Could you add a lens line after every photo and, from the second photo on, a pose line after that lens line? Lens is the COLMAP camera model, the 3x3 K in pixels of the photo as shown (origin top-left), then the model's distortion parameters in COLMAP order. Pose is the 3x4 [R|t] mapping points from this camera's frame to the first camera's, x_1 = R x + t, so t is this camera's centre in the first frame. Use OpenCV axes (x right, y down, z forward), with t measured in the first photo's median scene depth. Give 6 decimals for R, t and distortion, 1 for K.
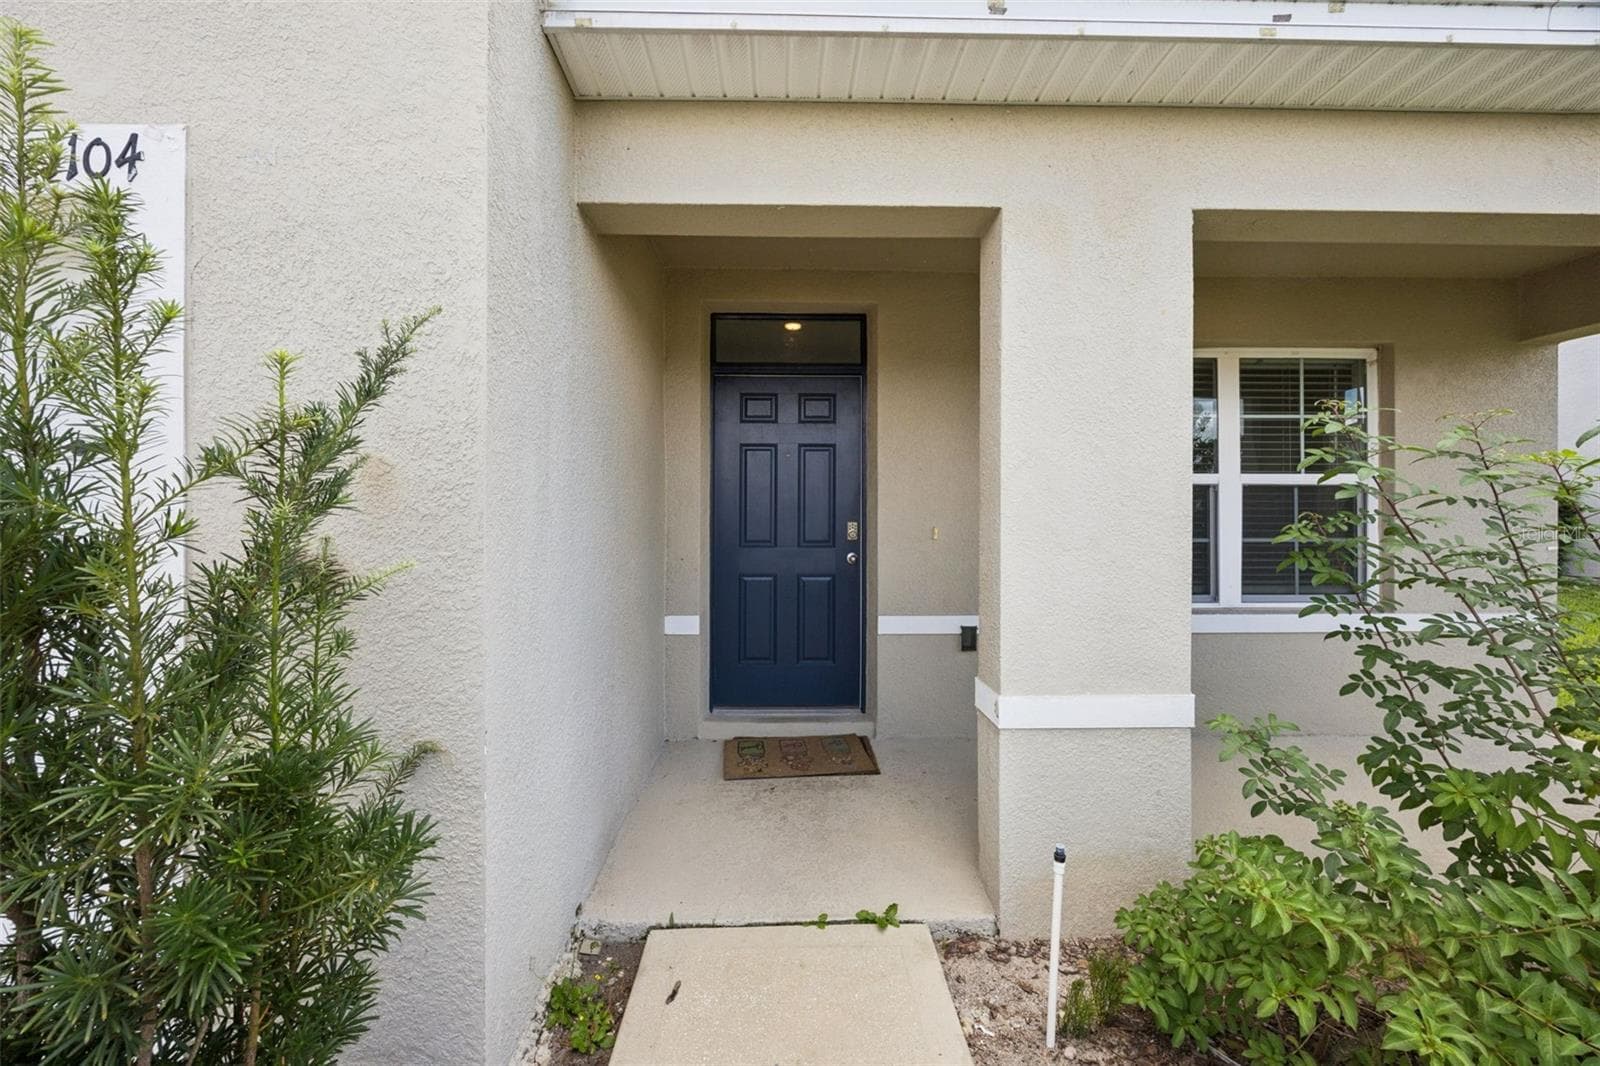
lens RADIAL K [[609.3, 0, 793.6], [0, 609.3, 527.1], [0, 0, 1]] dist [-0.000536, -0.000034]
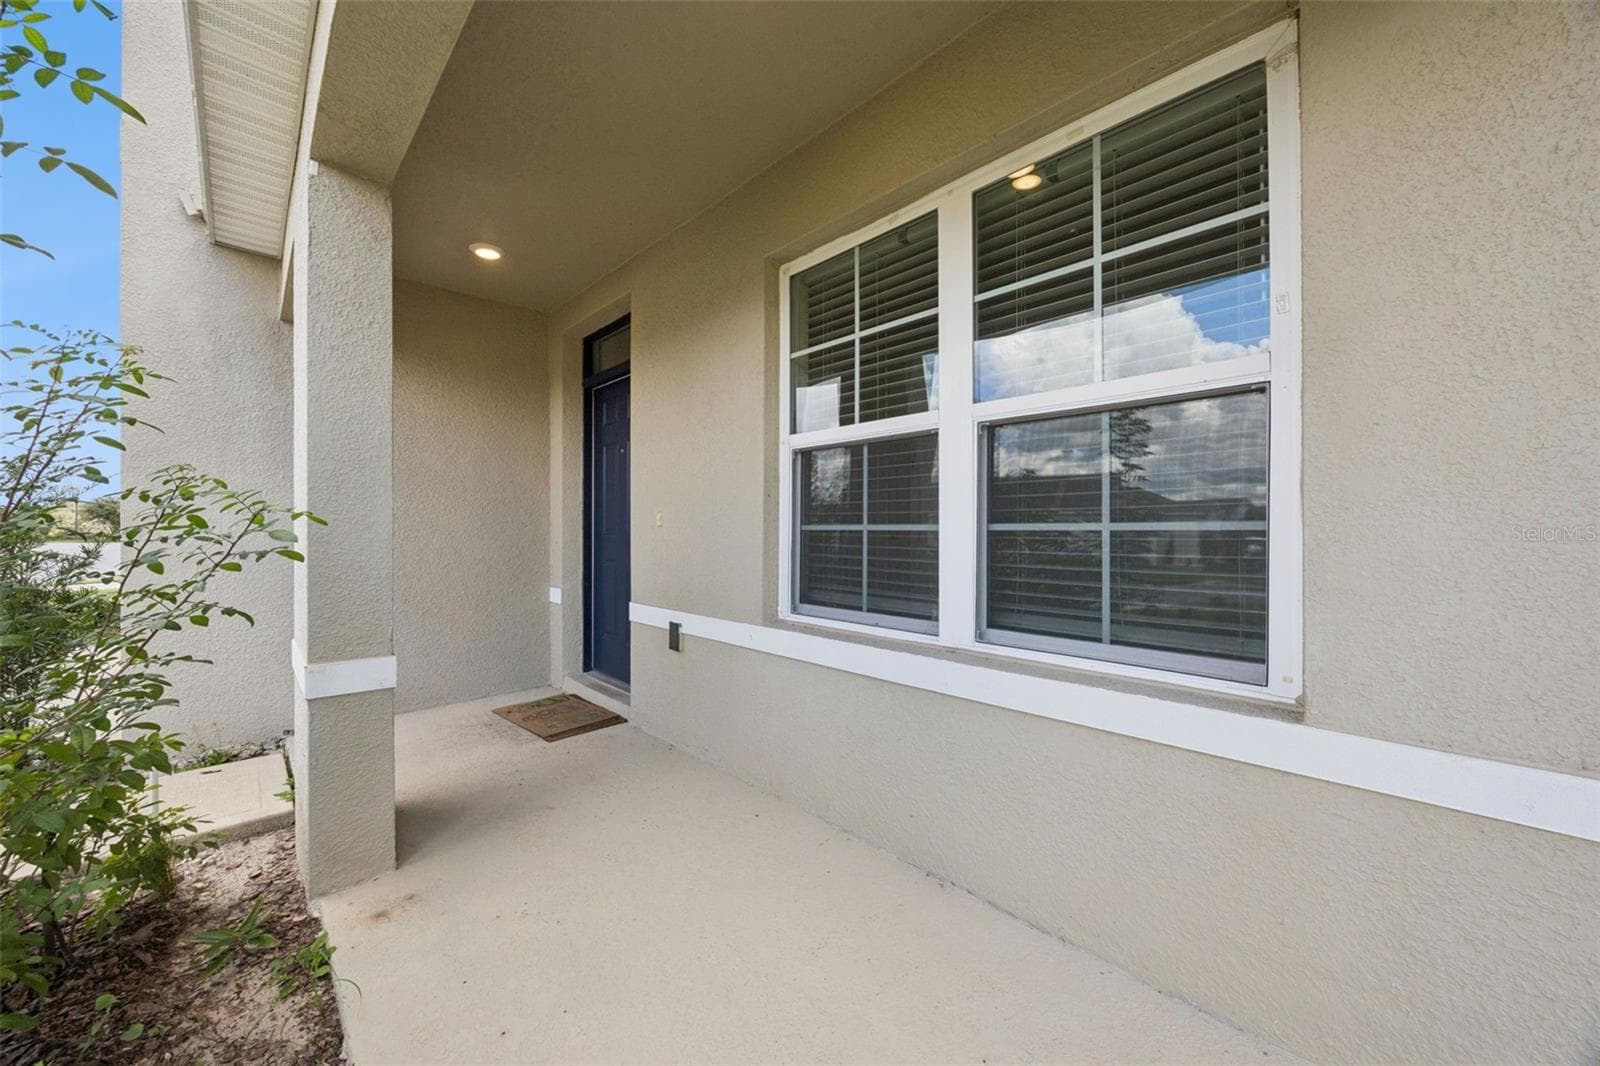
lens RADIAL K [[609.3, 0, 793.6], [0, 609.3, 527.1], [0, 0, 1]] dist [-0.000536, -0.000034]
pose [[0.649785, -0.003756, -0.760109, 1.085234], [0.002955, 0.999993, -0.002416, 0.024313], [0.760112, -0.000676, 0.649791, 0.547714]]
